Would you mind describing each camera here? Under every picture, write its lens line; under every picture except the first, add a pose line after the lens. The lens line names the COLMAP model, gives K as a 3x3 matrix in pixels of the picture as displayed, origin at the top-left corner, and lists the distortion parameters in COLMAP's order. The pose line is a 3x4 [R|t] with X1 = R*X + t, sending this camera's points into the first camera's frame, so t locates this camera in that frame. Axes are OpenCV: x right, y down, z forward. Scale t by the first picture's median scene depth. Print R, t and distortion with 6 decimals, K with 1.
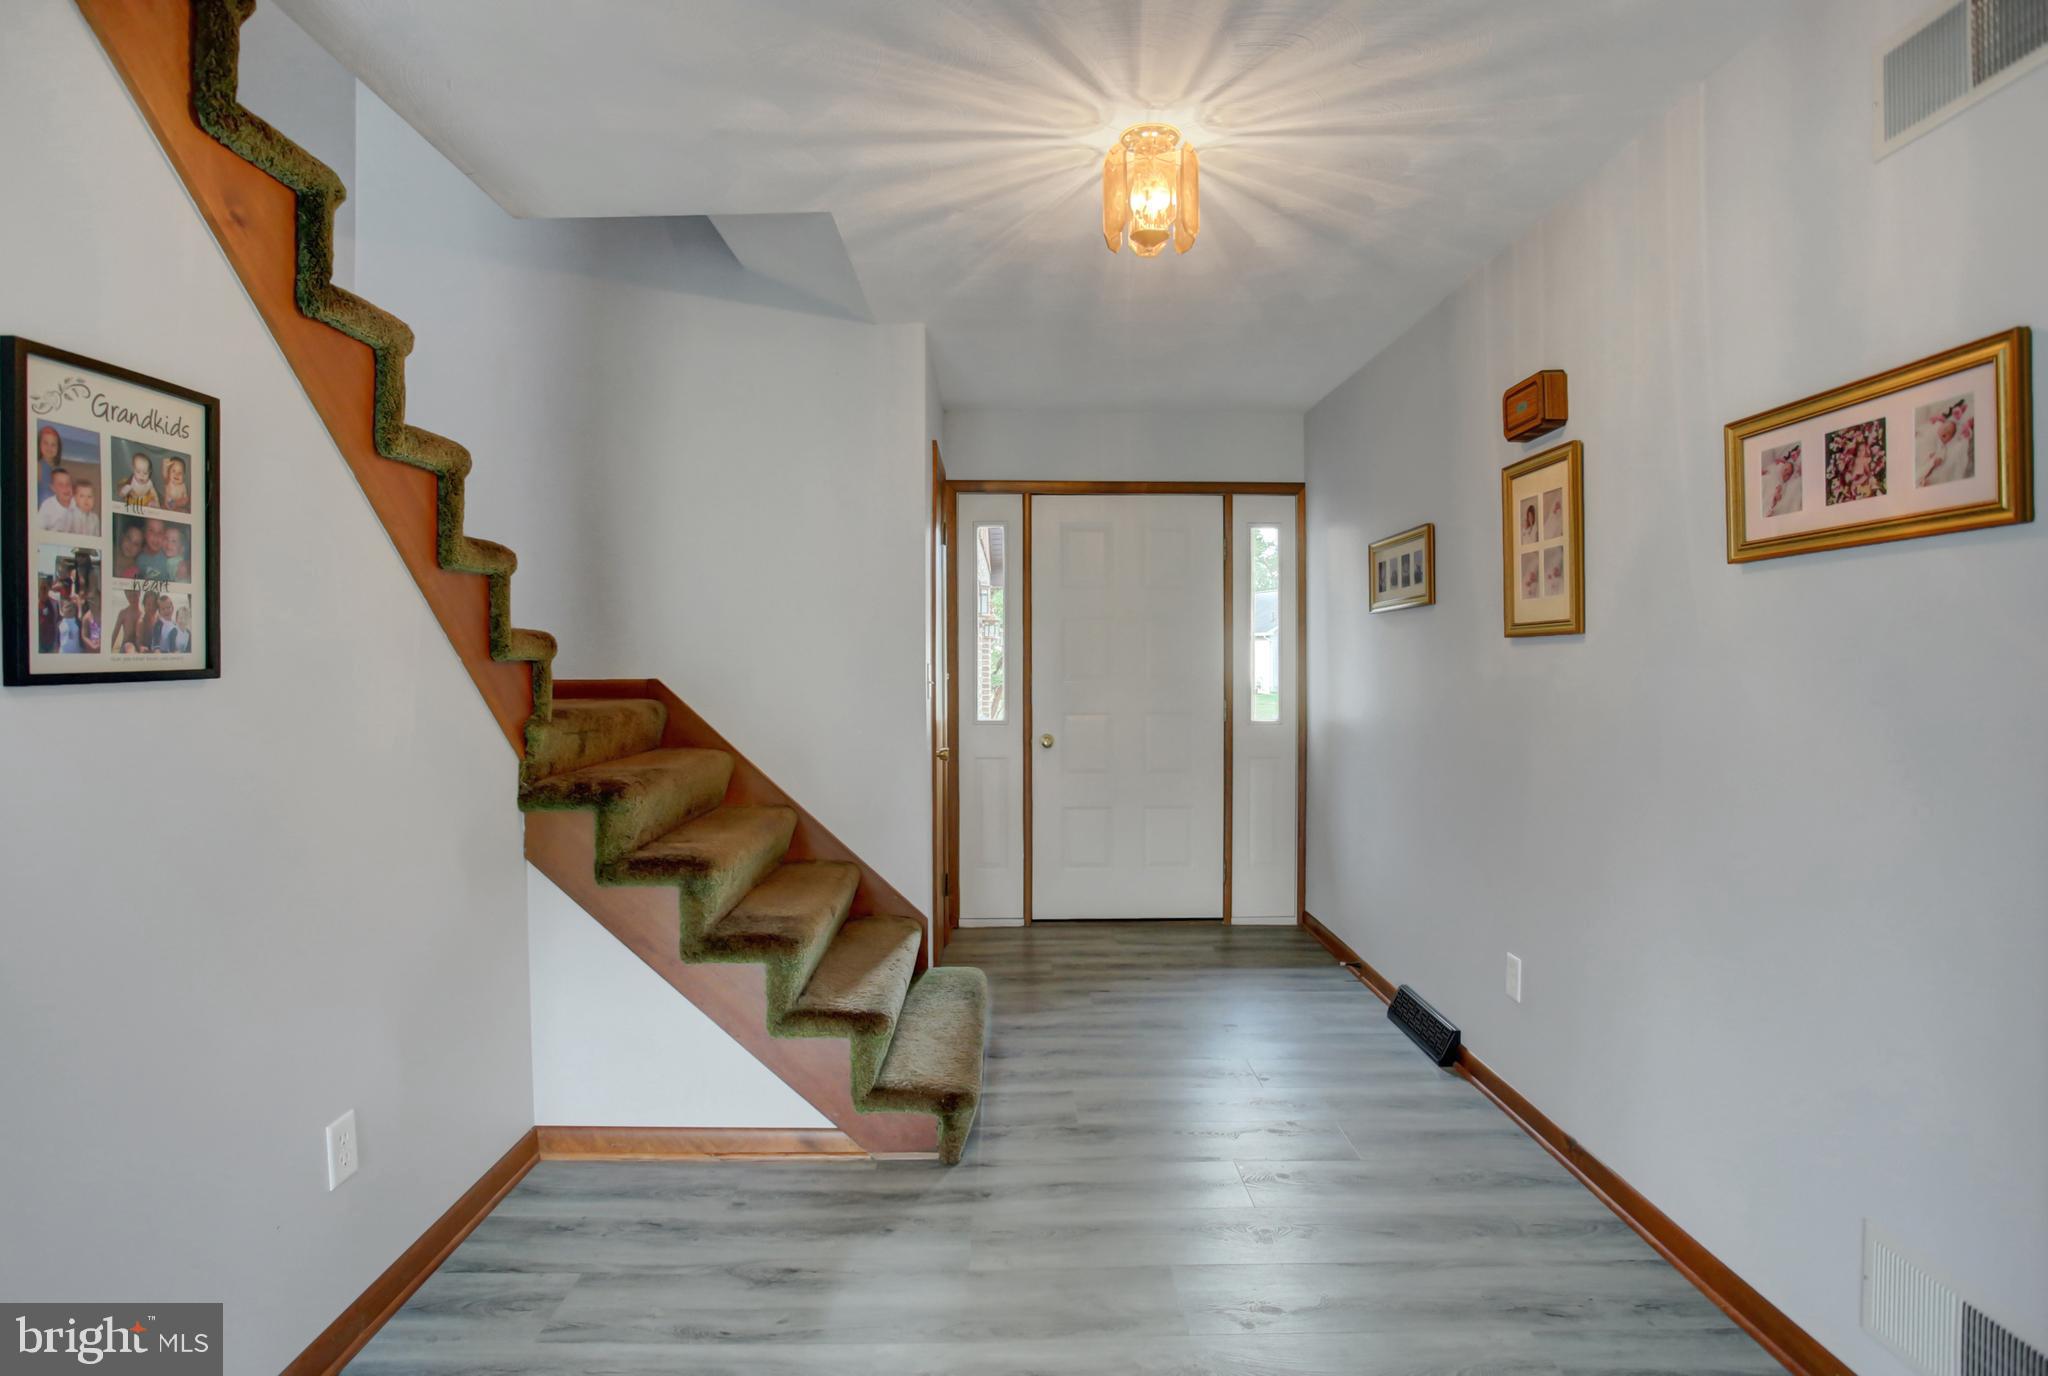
lens RADIAL K [[1012.4, 0, 1026.8], [0, 1012.4, 681.1], [0, 0, 1]] dist [-0.041997, 0.007684]
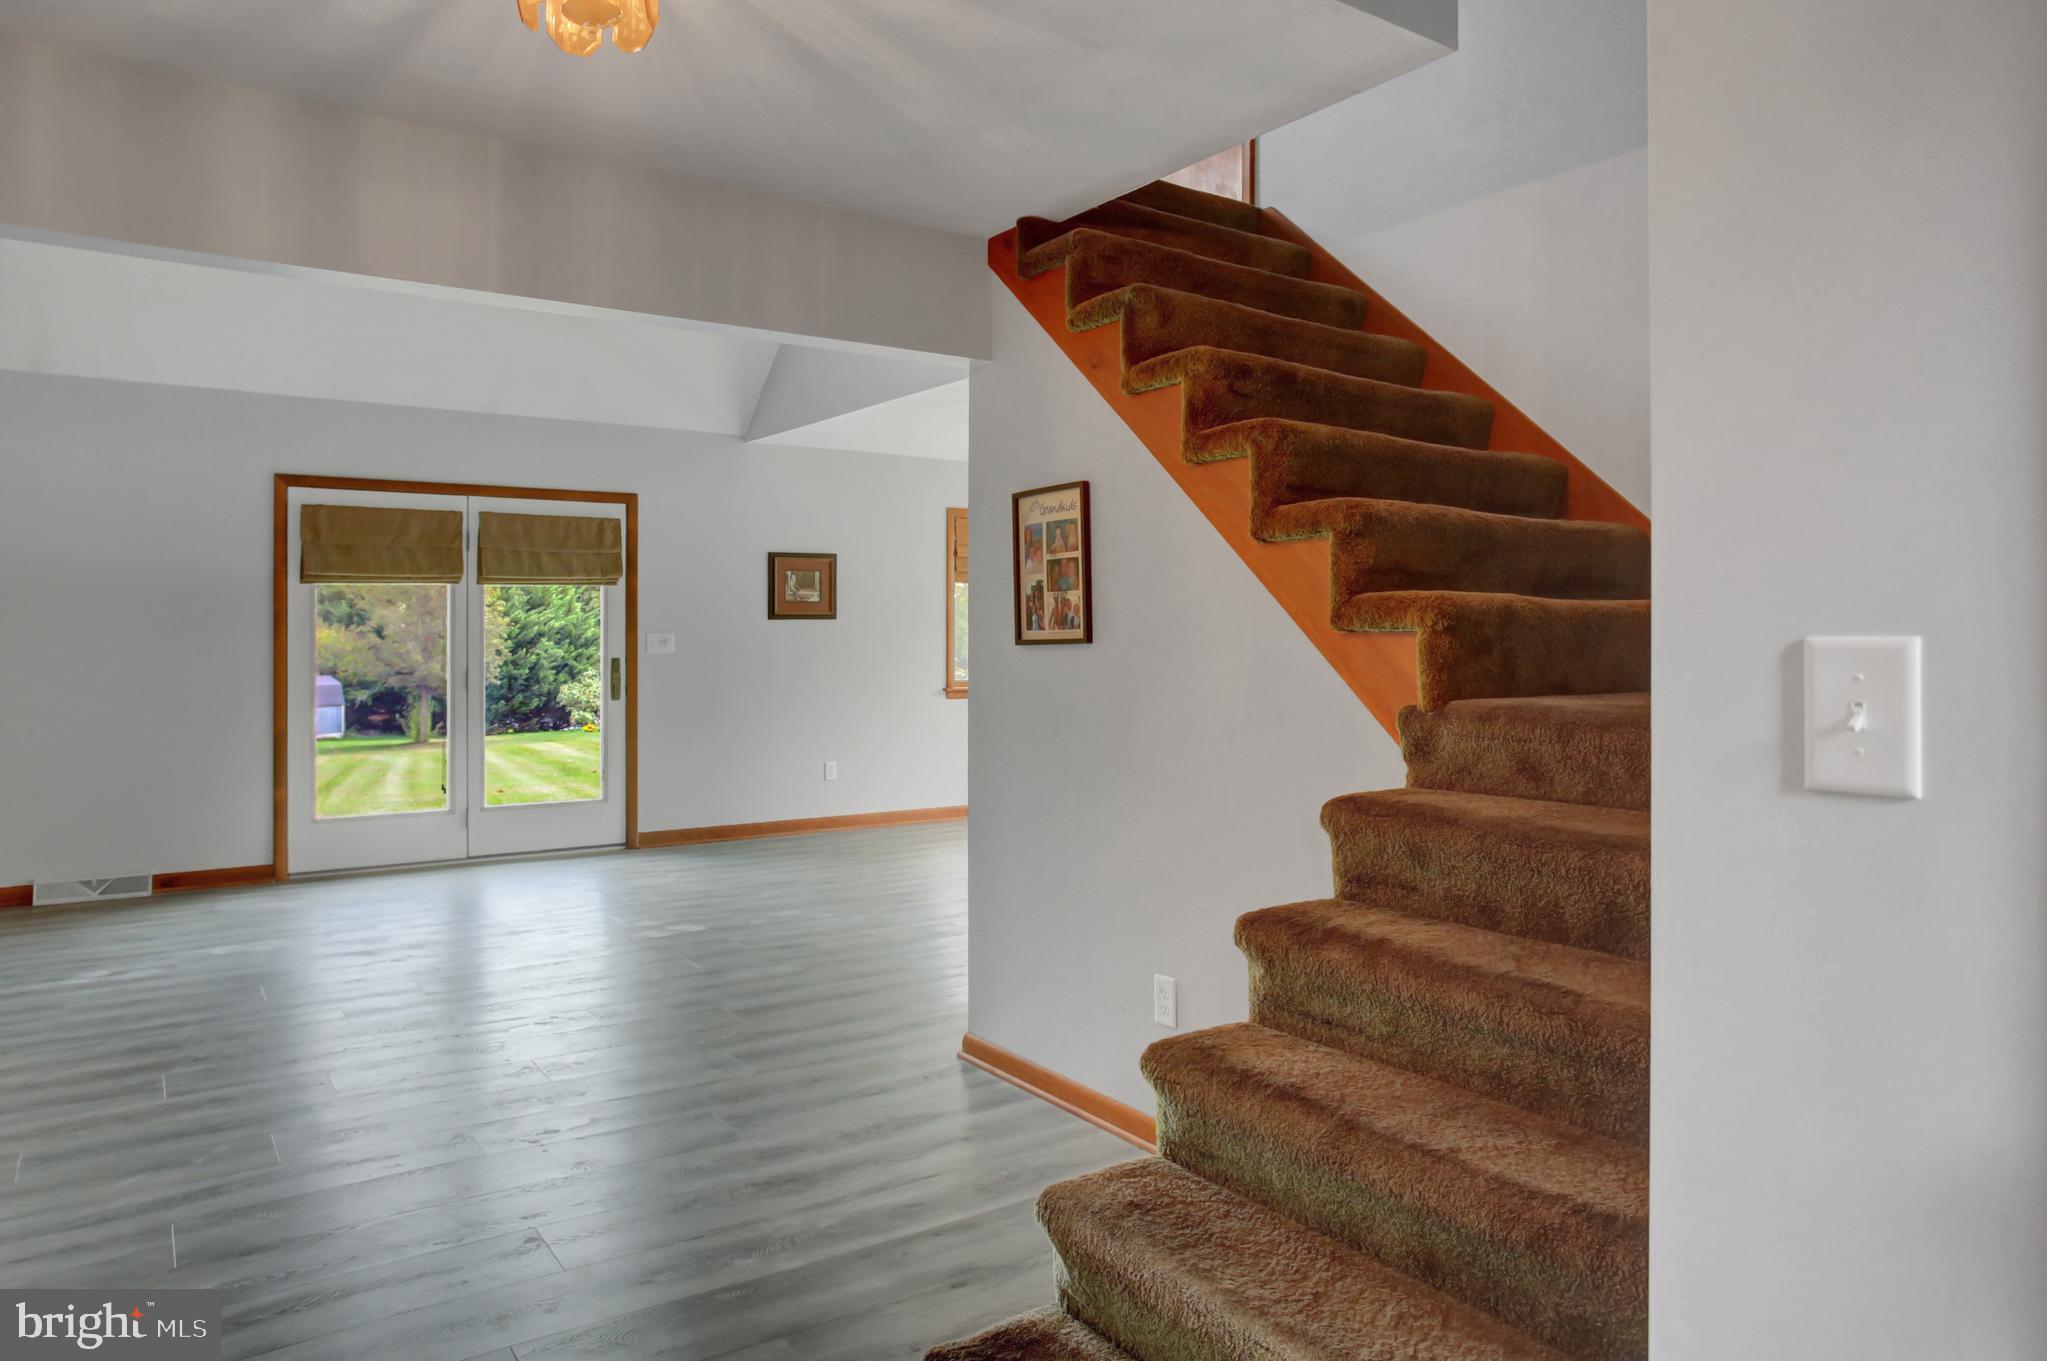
lens RADIAL K [[1302.3, 0, 951.3], [0, 1302.3, 642.9], [0, 0, 1]] dist [0.040203, 0.002749]
pose [[-0.842678, 0.011236, -0.538301, 0.347807], [0.000094, 0.999785, 0.020722, -0.030071], [0.538418, 0.017411, -0.842498, 1.630663]]
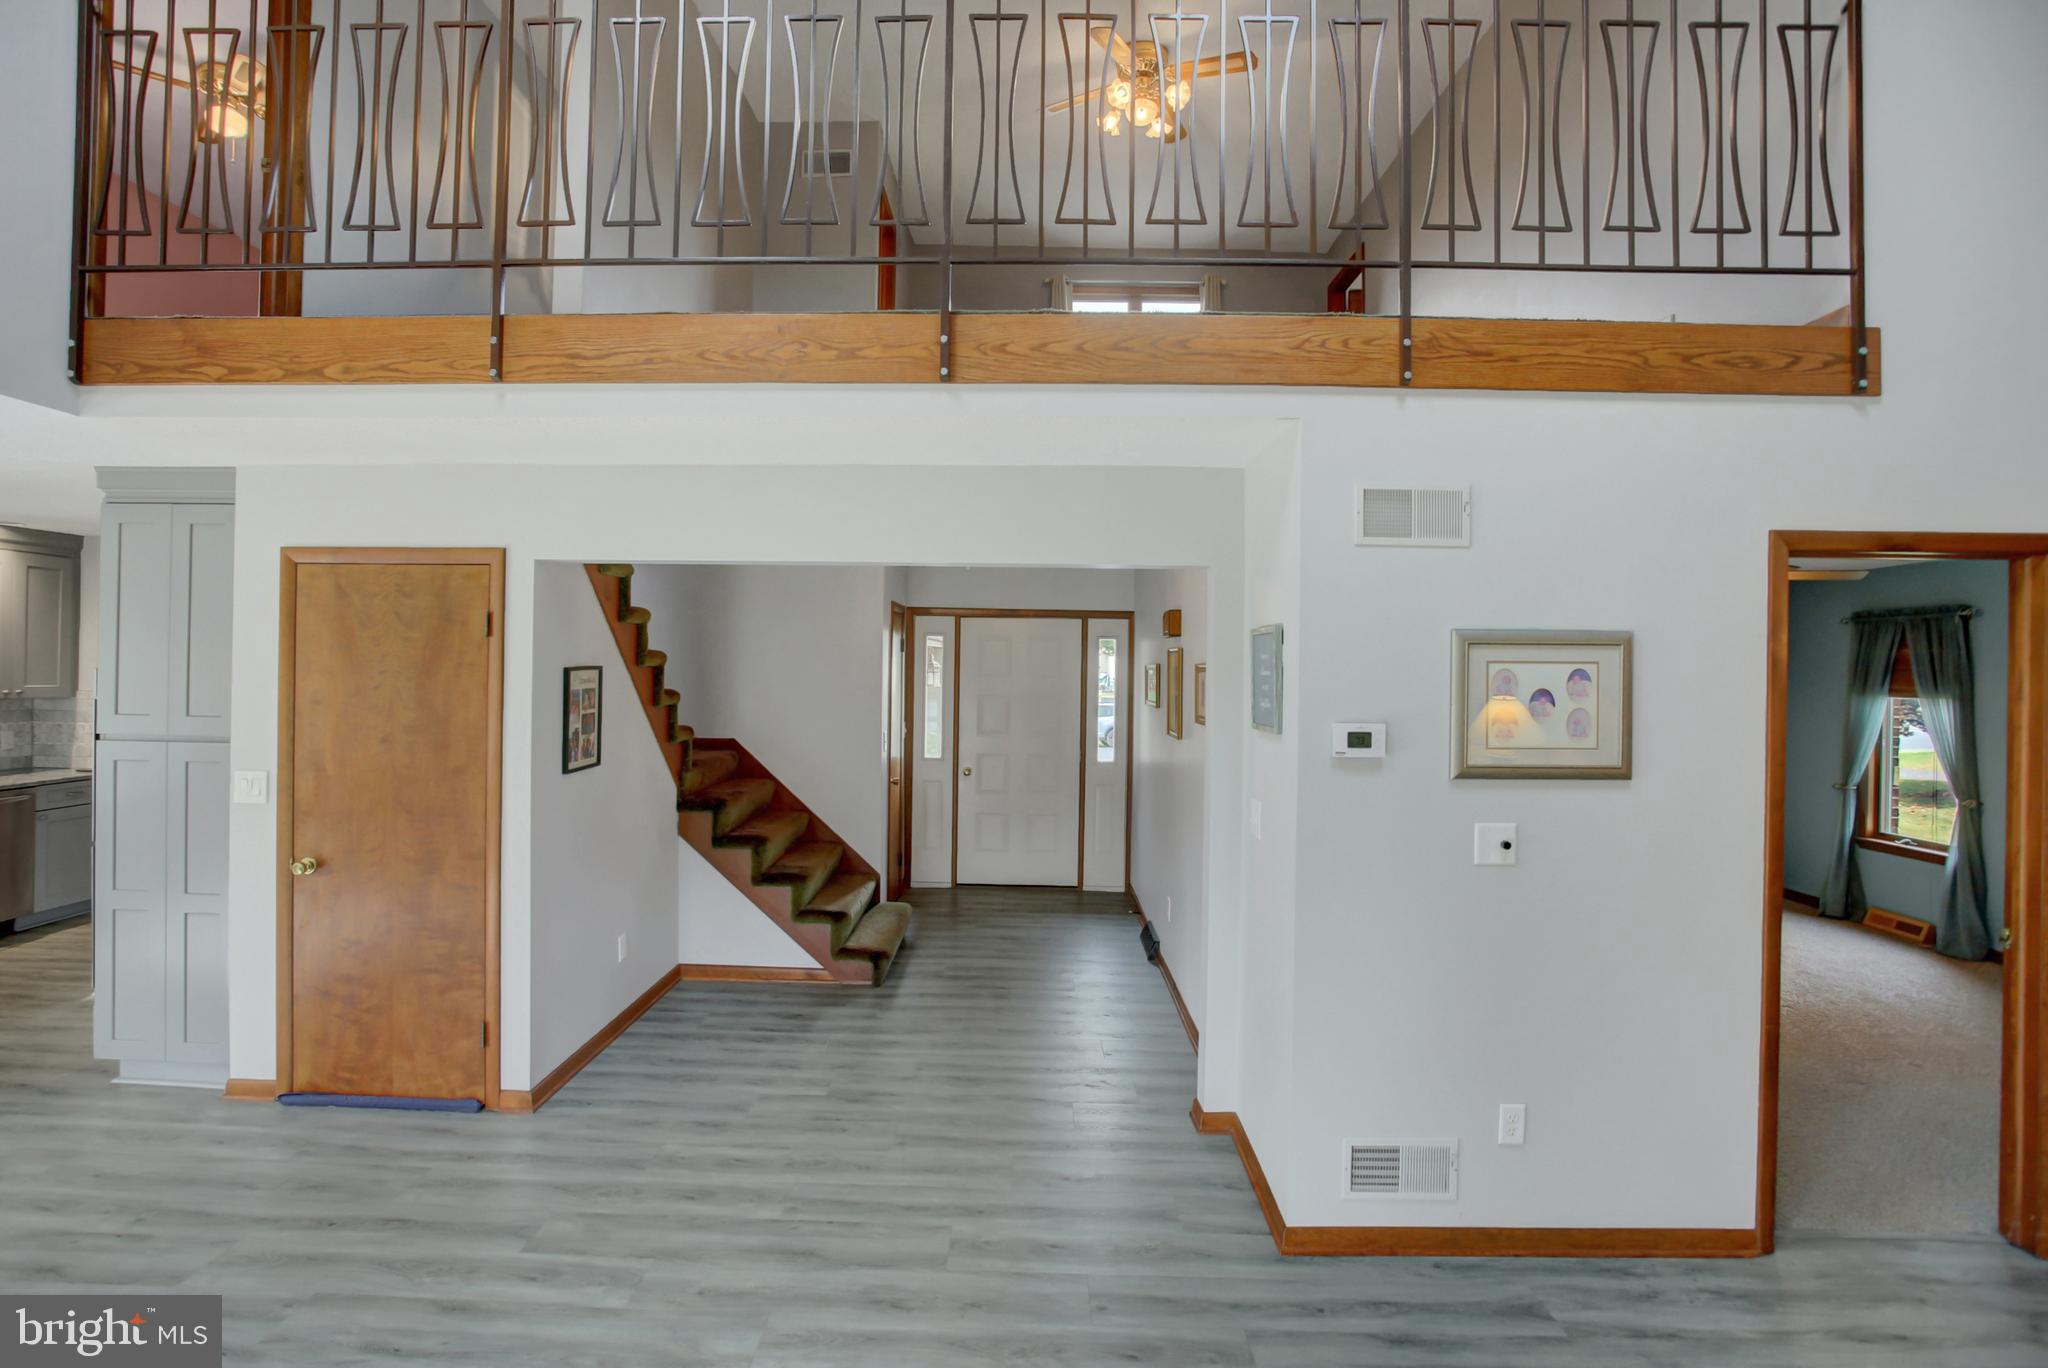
lens RADIAL K [[1012.4, 0, 1004.6], [0, 1012.4, 683.1], [0, 0, 1]] dist [-0.041997, 0.007684]
pose [[0.998751, 0.020039, -0.045778, 0.266391], [-0.019847, 0.999792, 0.004641, -0.159714], [0.045861, -0.003727, 0.998941, -1.056544]]
